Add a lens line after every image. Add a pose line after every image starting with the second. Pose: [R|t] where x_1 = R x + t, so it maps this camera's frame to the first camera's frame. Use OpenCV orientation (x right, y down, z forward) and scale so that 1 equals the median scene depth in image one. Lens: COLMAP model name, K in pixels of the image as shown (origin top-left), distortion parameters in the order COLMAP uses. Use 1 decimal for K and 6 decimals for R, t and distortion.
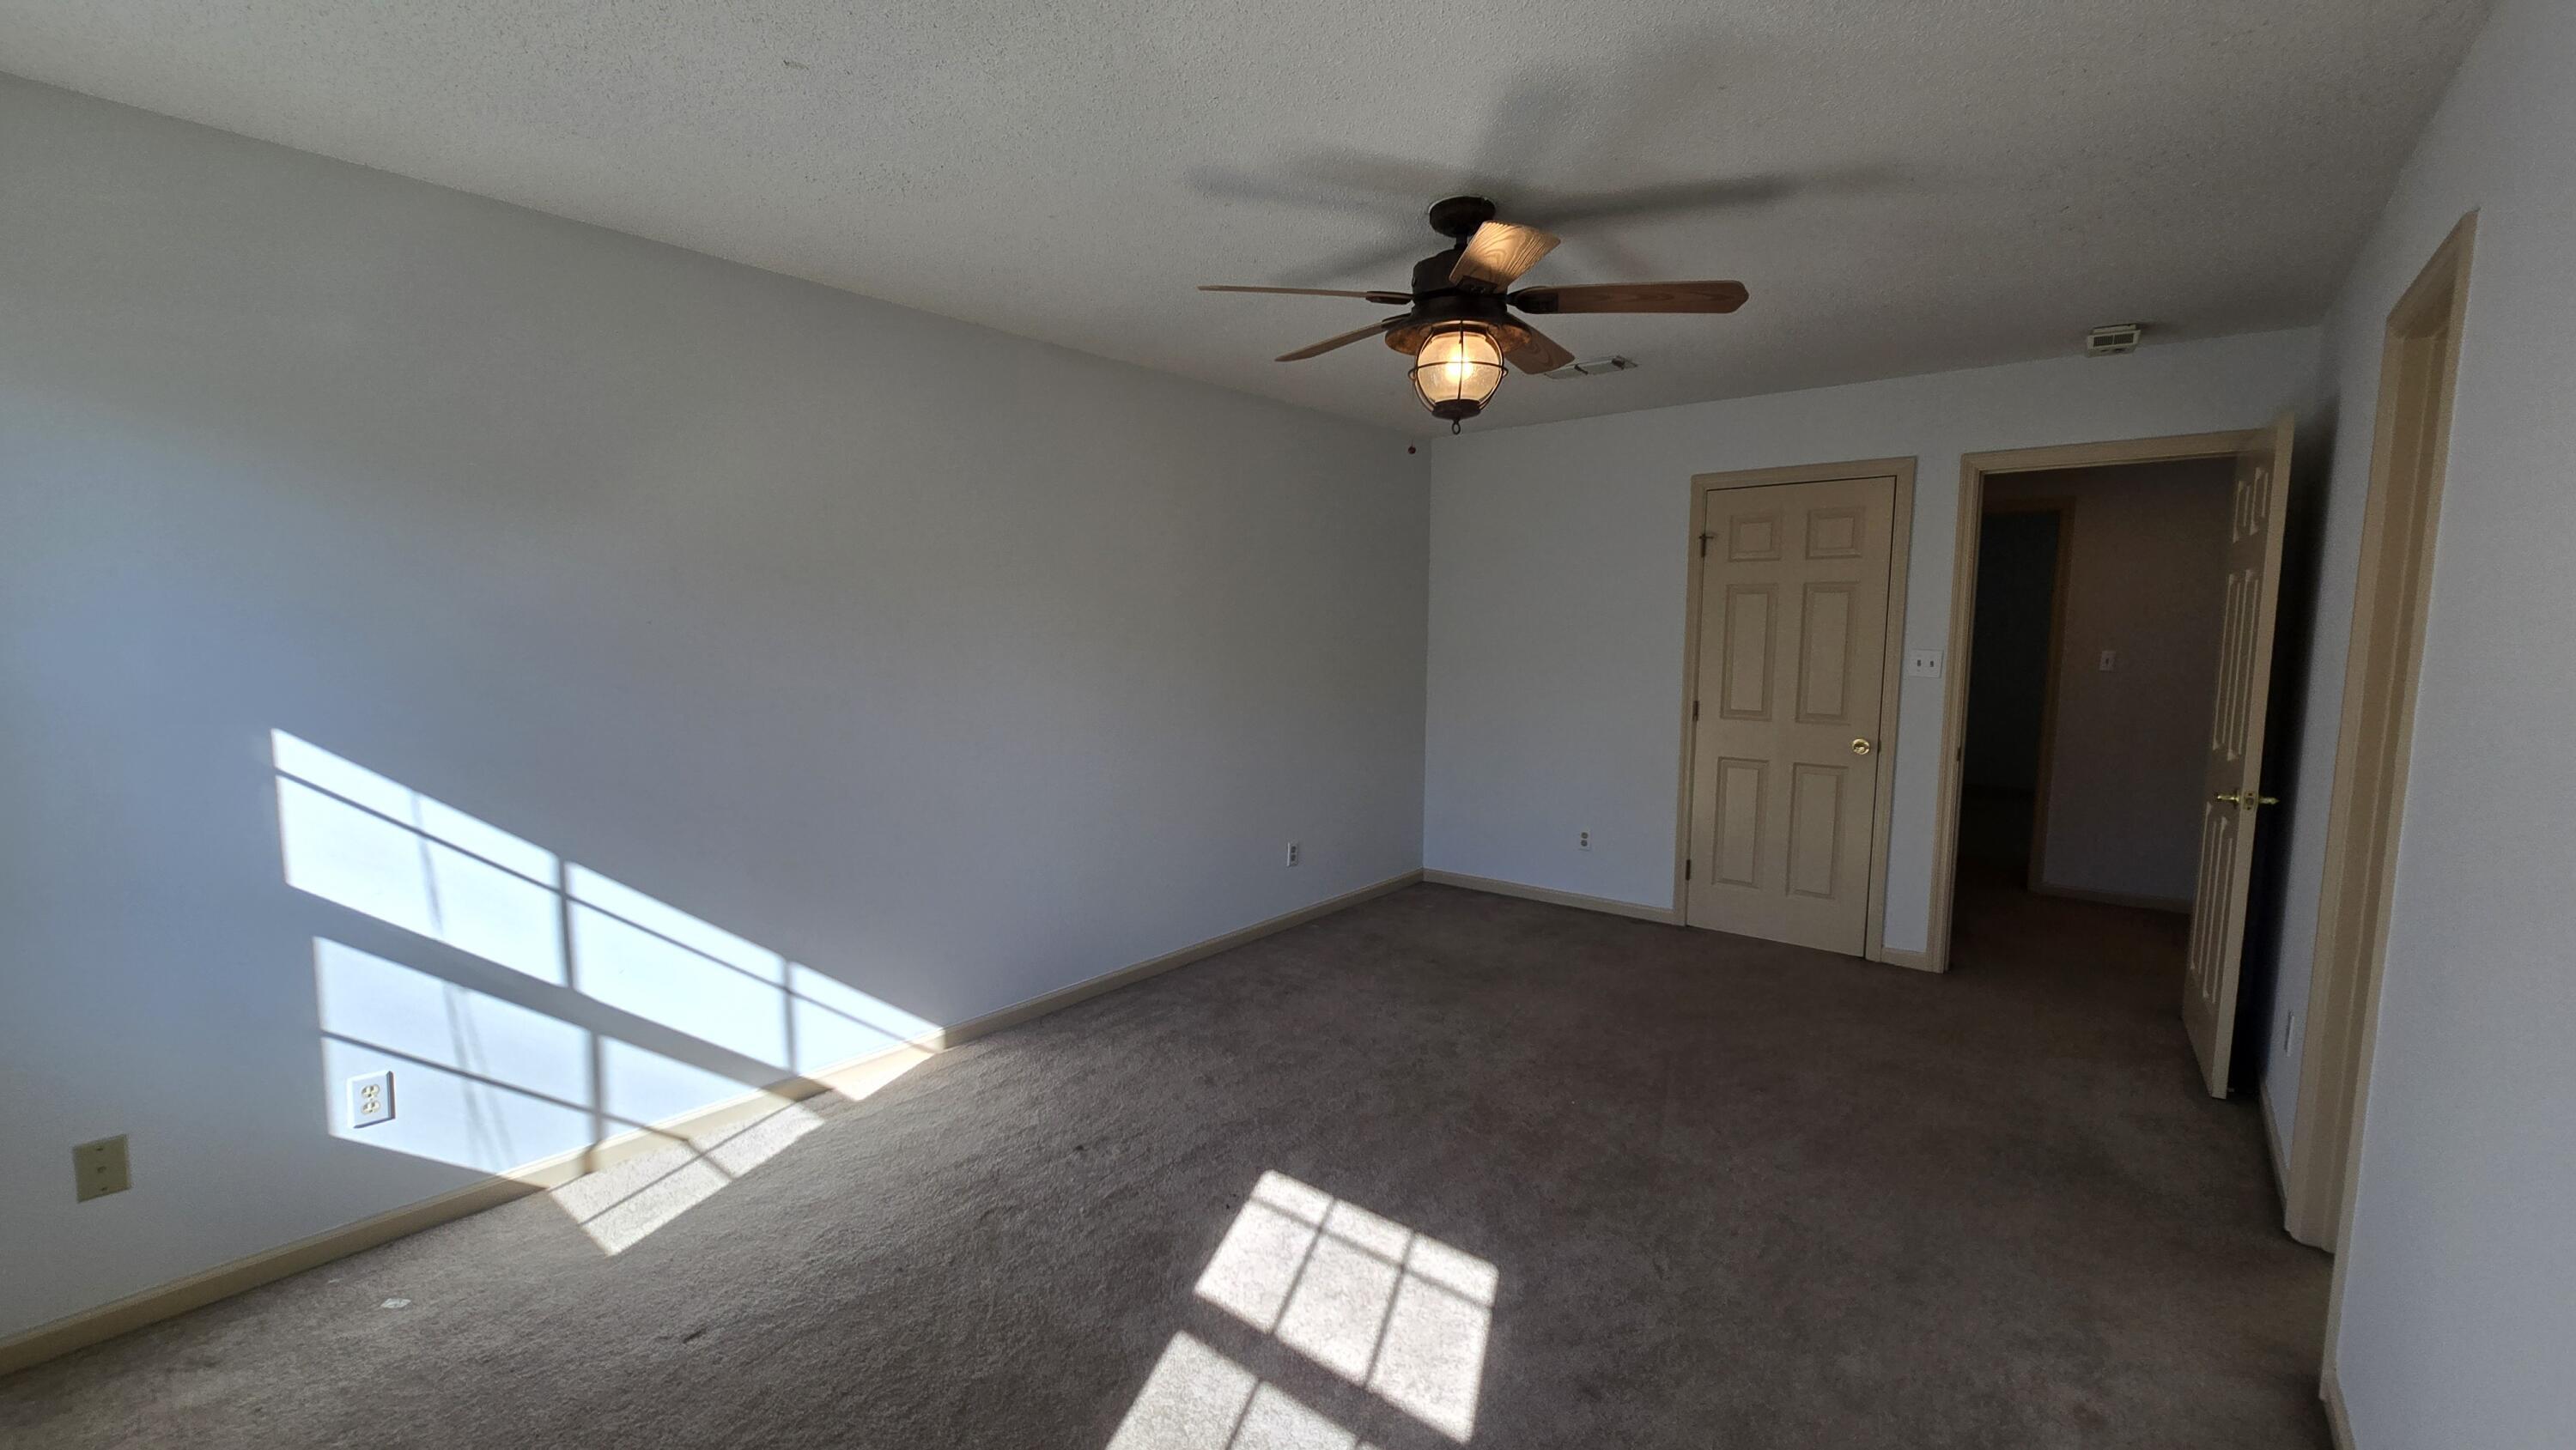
lens RADIAL K [[1052.3, 0, 1304.1], [0, 1052.3, 747.8], [0, 0, 1]] dist [-0.001299, -0.000499]
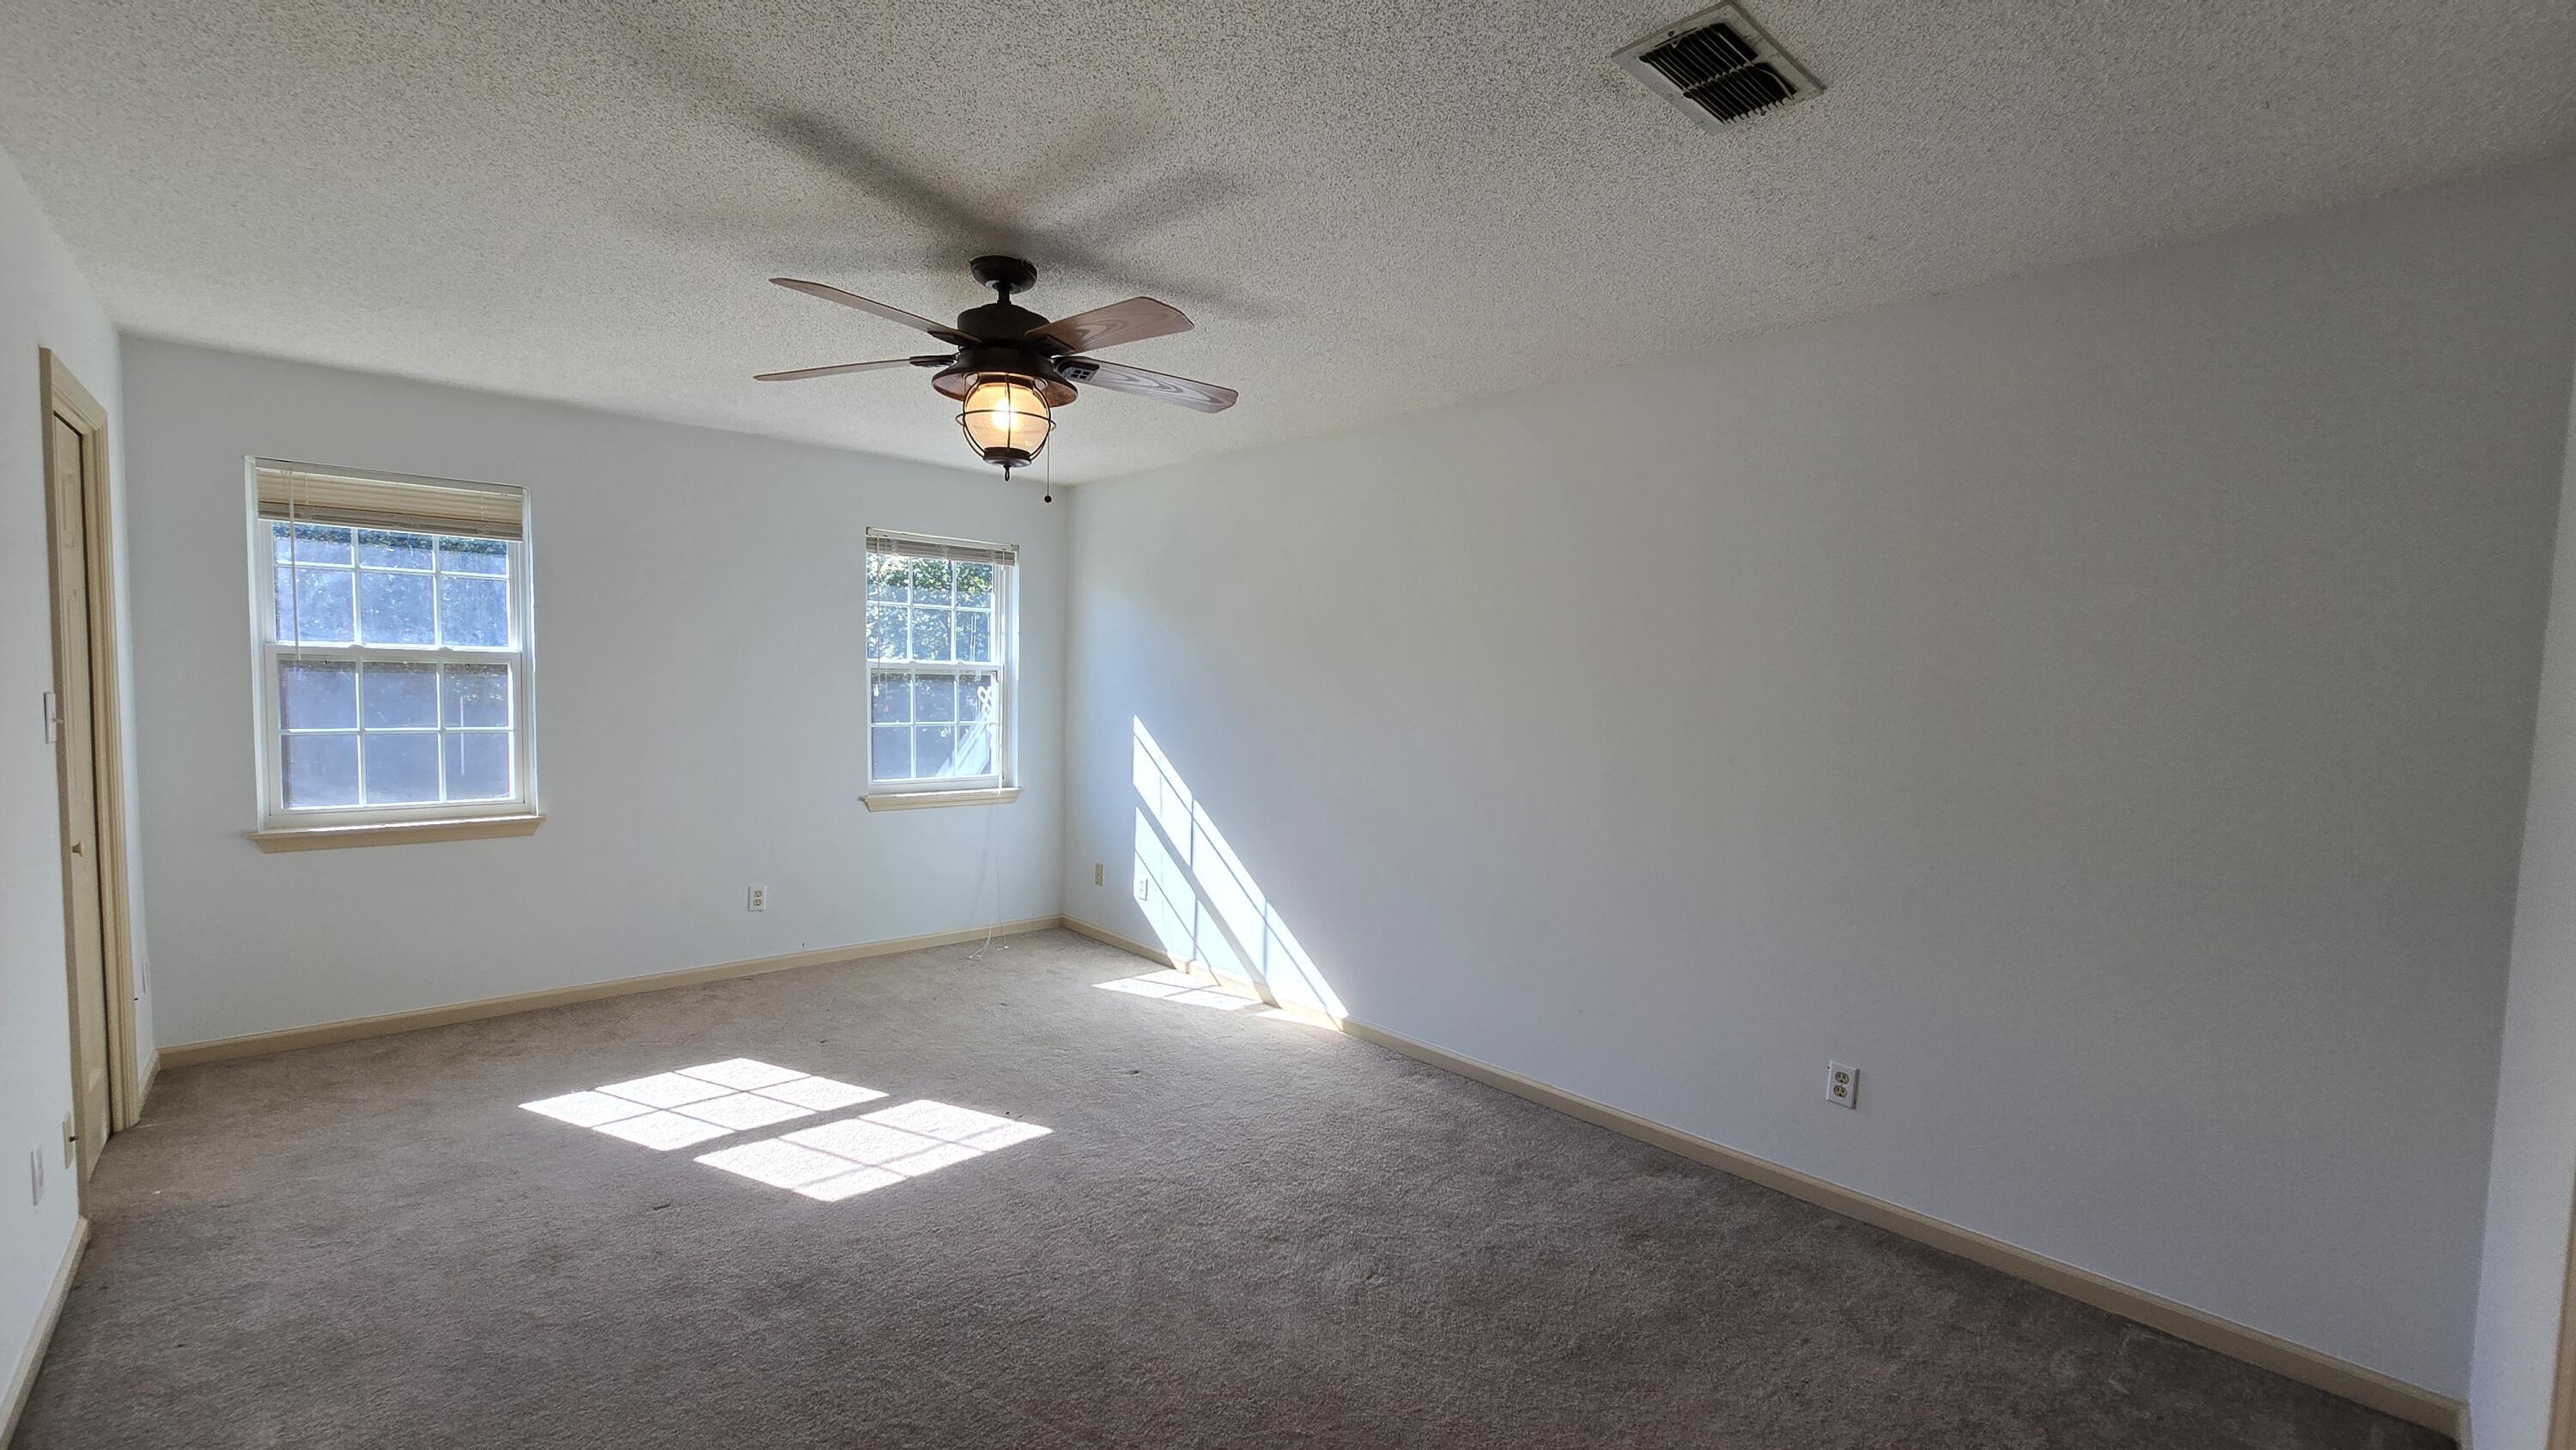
lens RADIAL K [[1068.4, 0, 1288.2], [0, 1068.4, 780.1], [0, 0, 1]] dist [-0.012520, -0.000250]
pose [[-0.146140, 0.092799, -0.984902, 1.154998], [-0.143672, 0.983044, 0.113942, -0.169677], [0.978775, 0.158154, -0.130330, 1.450331]]
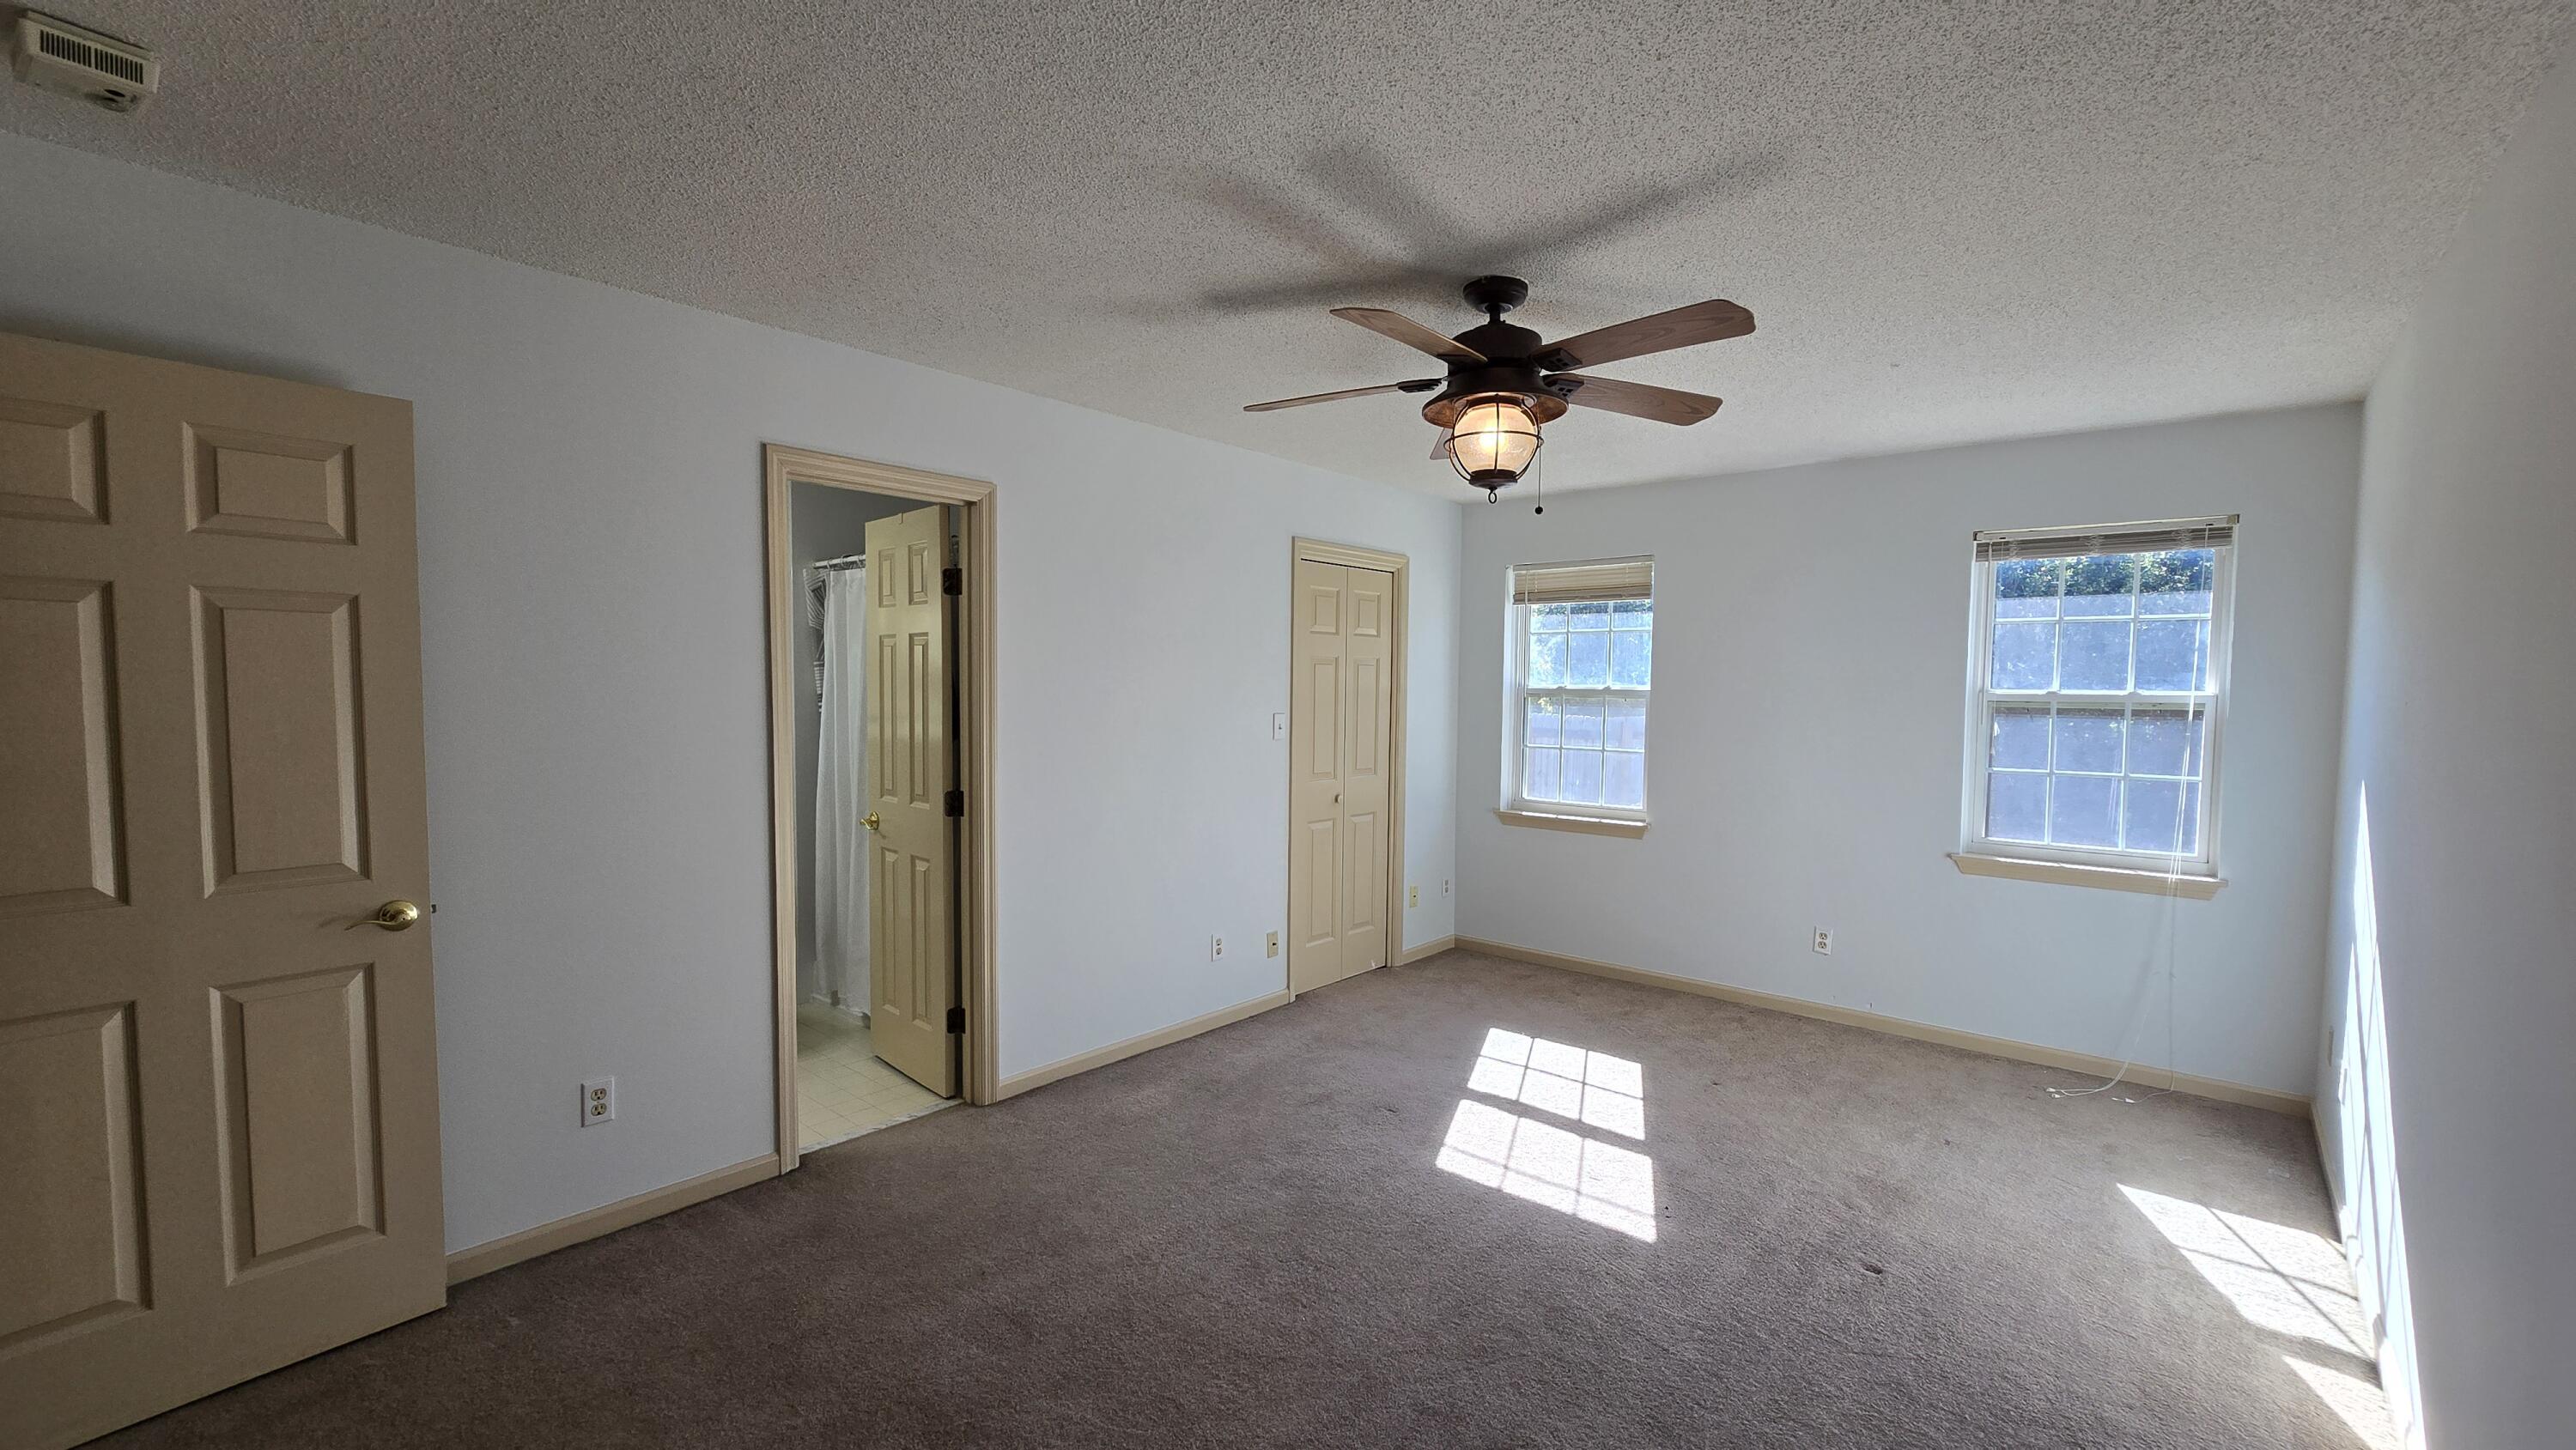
lens RADIAL K [[1052.3, 0, 1304.1], [0, 1052.3, 747.8], [0, 0, 1]] dist [-0.001299, -0.000499]
pose [[-0.999167, -0.016112, 0.037488, 0.277961], [-0.009295, 0.984457, 0.175379, -0.240387], [-0.039732, 0.174885, -0.983787, 2.049042]]
